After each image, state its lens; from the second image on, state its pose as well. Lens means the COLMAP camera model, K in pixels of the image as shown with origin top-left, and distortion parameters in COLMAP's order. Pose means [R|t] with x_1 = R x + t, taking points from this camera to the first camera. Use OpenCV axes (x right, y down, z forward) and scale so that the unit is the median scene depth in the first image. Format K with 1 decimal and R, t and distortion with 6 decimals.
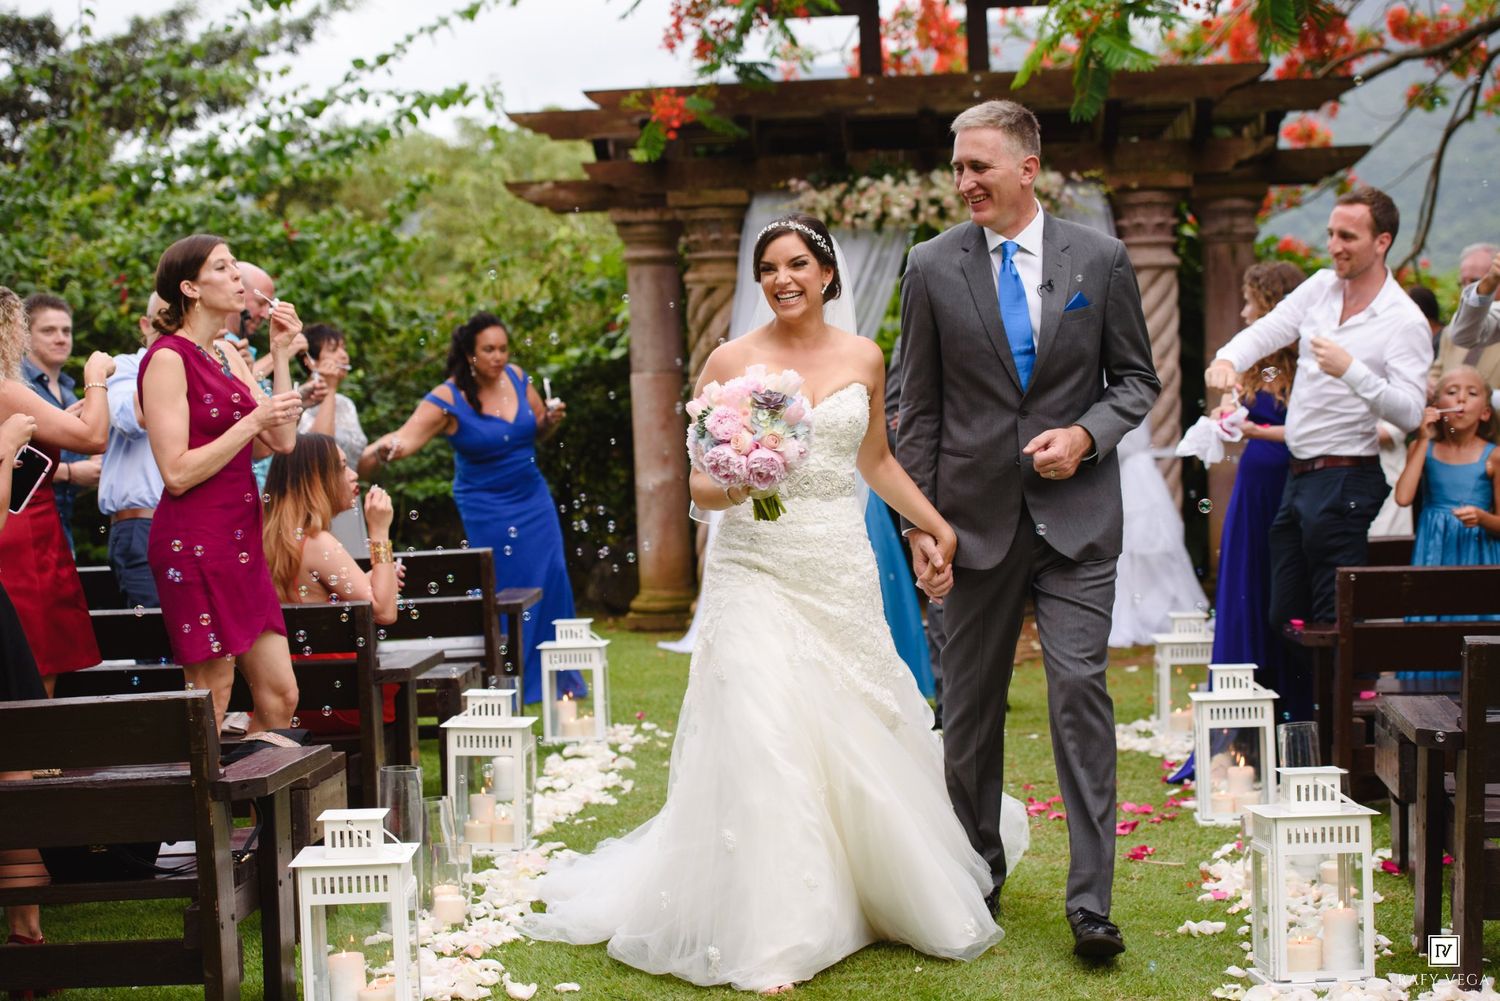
lens RADIAL K [[3141.1, 0, 750.0], [0, 3141.1, 500.5], [0, 0, 1]] dist [-0.028078, -0.735620]
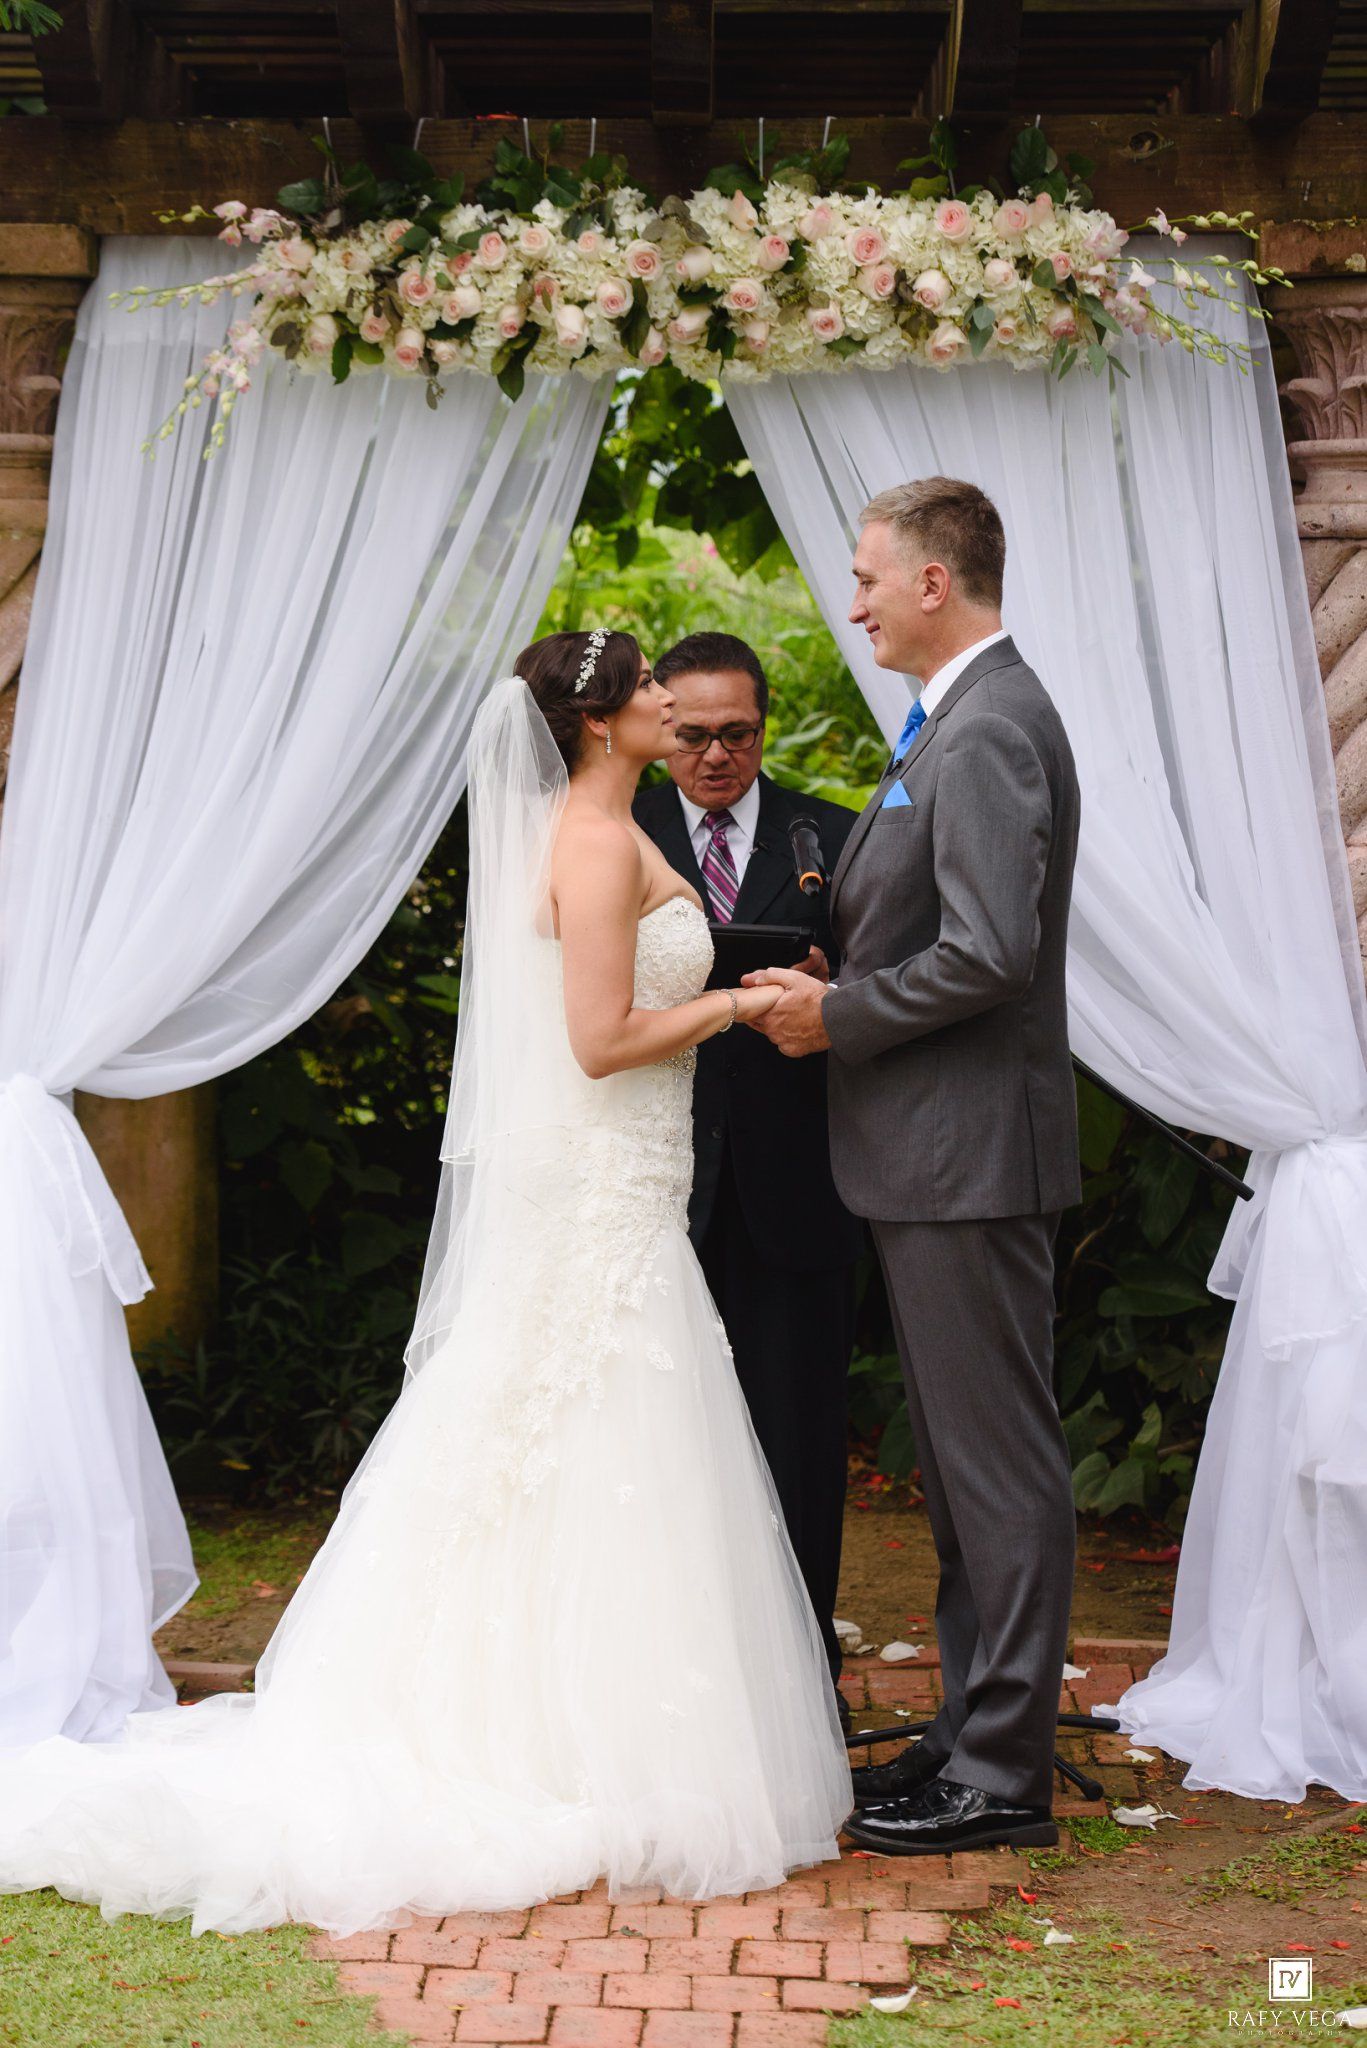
lens RADIAL K [[5911.1, 0, 683.5], [0, 5911.1, 1024.0], [0, 0, 1]] dist [0.236398, 0.495358]
pose [[0.997653, 0.032195, 0.060432, 0.024587], [-0.033556, 0.999202, 0.021645, -0.036299], [-0.059687, -0.023622, 0.997938, 0.417917]]
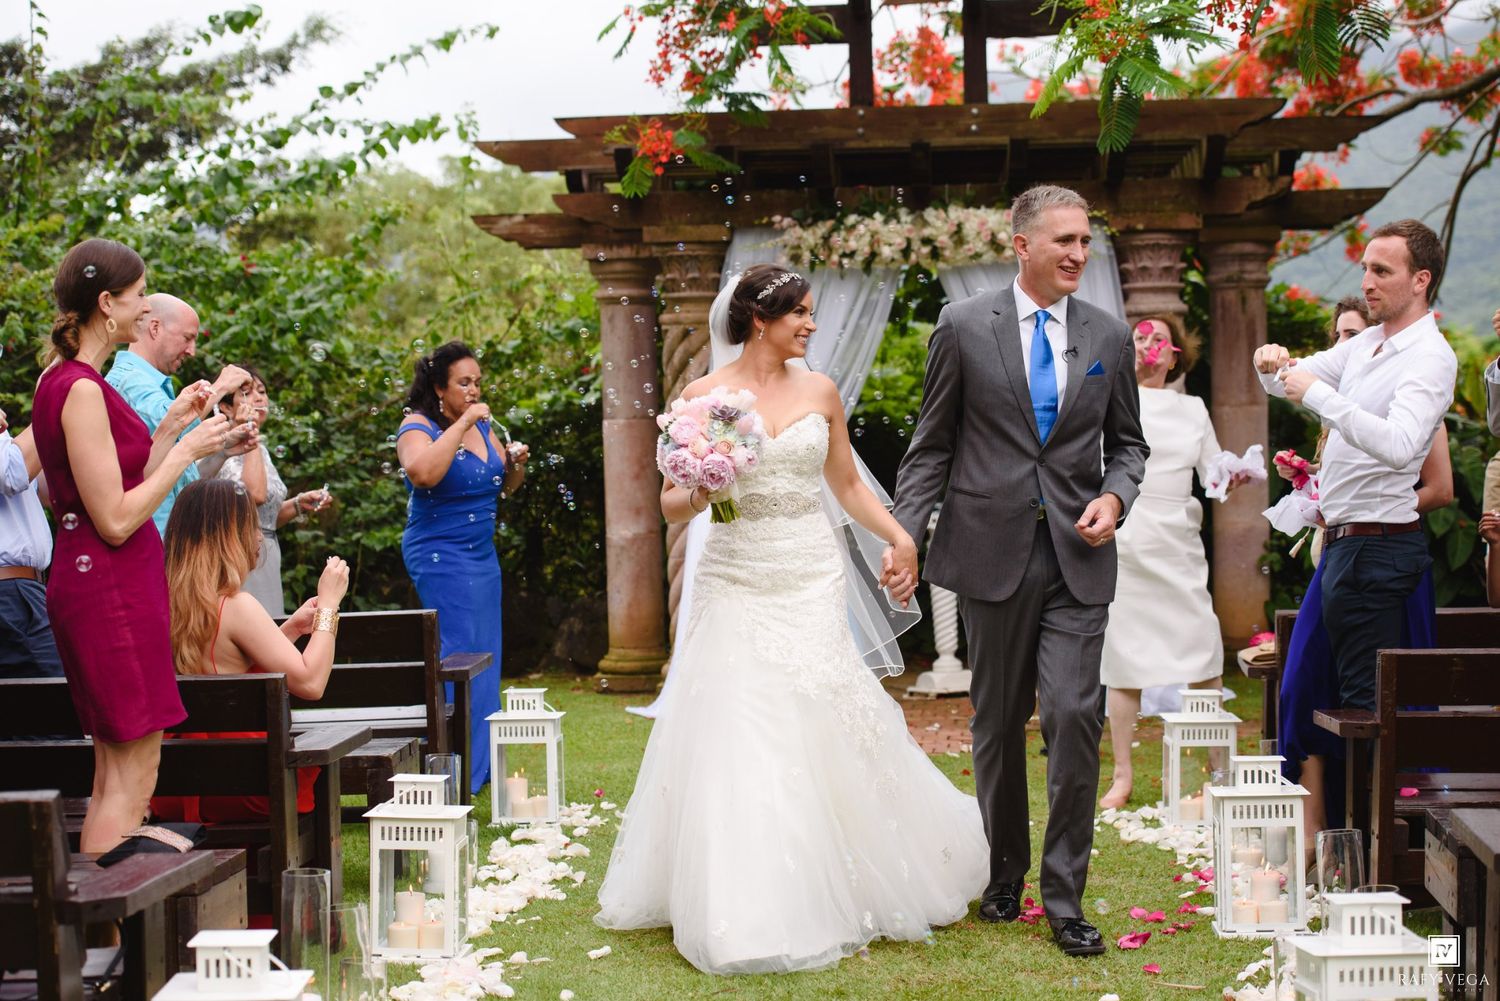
lens RADIAL K [[3141.1, 0, 750.0], [0, 3141.1, 500.5], [0, 0, 1]] dist [-0.028078, -0.735620]
pose [[0.999895, 0.013850, 0.004213, 0.002842], [-0.013785, 0.999789, -0.015206, -0.002504], [-0.004423, 0.015146, 0.999876, 0.060929]]
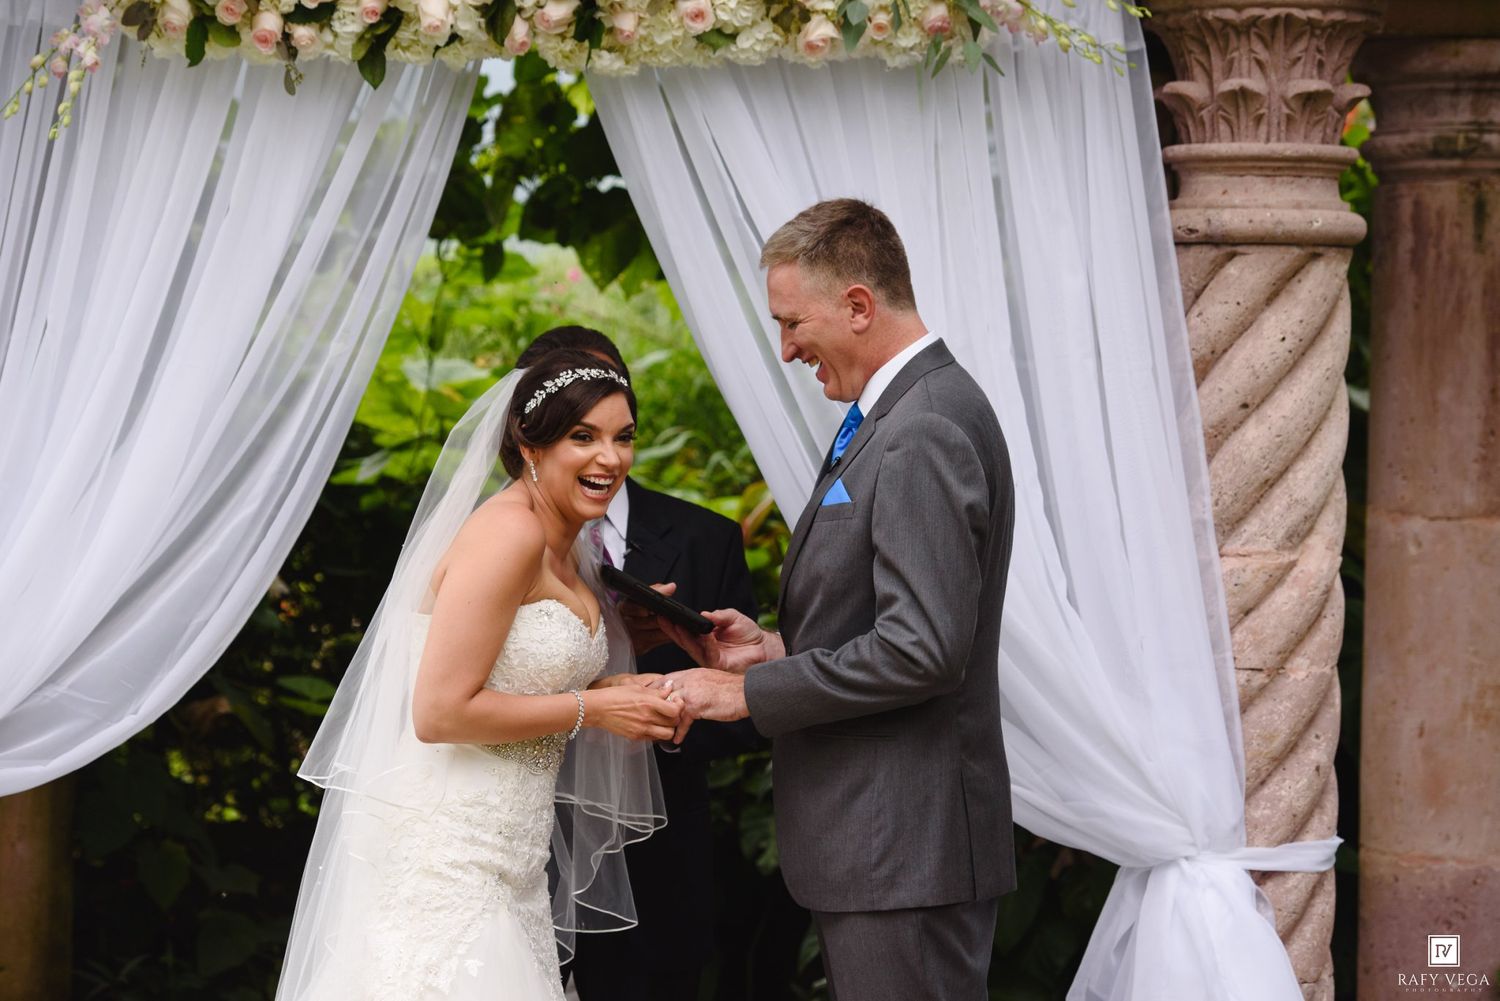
lens RADIAL K [[4999.0, 0, 750.0], [0, 4999.0, 500.5], [0, 0, 1]] dist [0.509461, -0.697541]
pose [[0.993831, 0.048355, 0.099811, 0.030555], [-0.046150, 0.998639, -0.024283, -0.034885], [-0.100849, 0.019527, 0.994710, 0.517053]]
